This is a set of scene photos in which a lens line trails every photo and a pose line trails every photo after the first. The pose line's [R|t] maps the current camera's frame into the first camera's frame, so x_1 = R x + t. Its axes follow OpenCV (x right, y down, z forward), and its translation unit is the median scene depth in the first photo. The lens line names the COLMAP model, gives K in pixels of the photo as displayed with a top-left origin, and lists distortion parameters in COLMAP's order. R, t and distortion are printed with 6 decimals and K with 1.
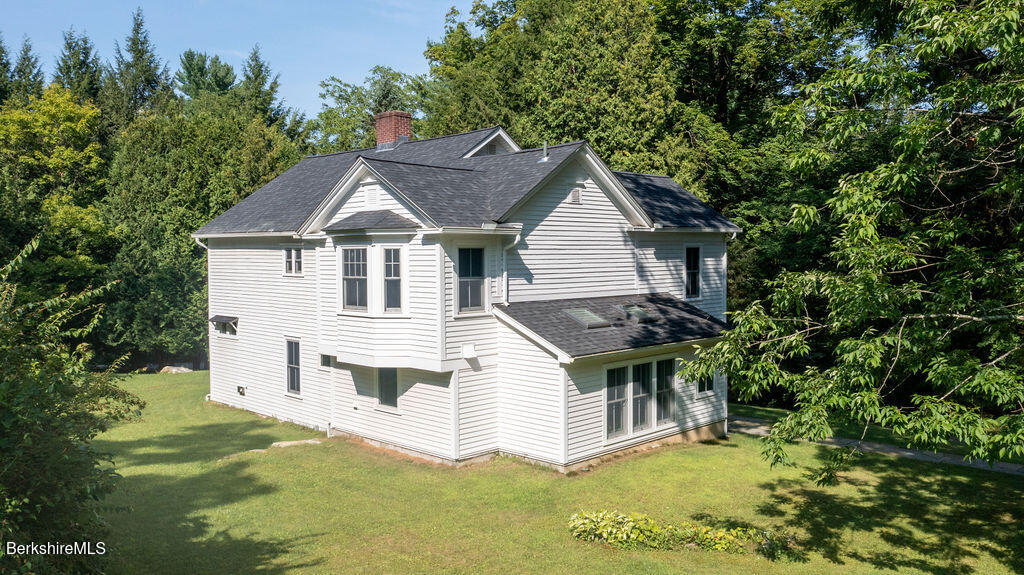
lens RADIAL K [[830.2, 0, 511.8], [0, 830.2, 286.7], [0, 0, 1]] dist [0.000093, -0.000044]
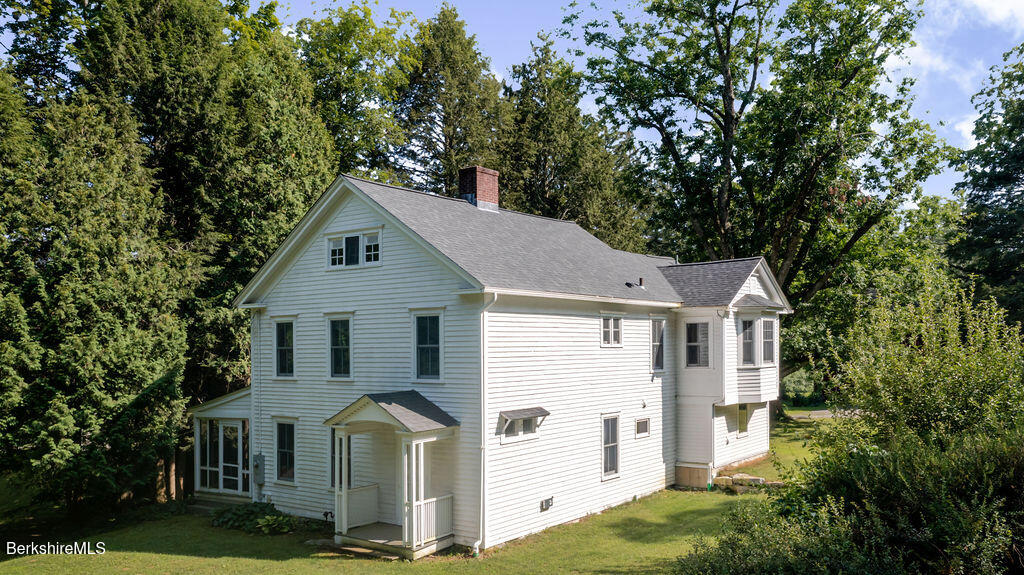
lens RADIAL K [[830.2, 0, 512.0], [0, 830.2, 289.4], [0, 0, 1]] dist [0.000093, -0.000044]
pose [[-0.133849, 0.070279, 0.988507, -1.176647], [0.052273, 0.996594, -0.063776, -0.023554], [-0.989622, 0.043136, -0.137067, 1.230504]]
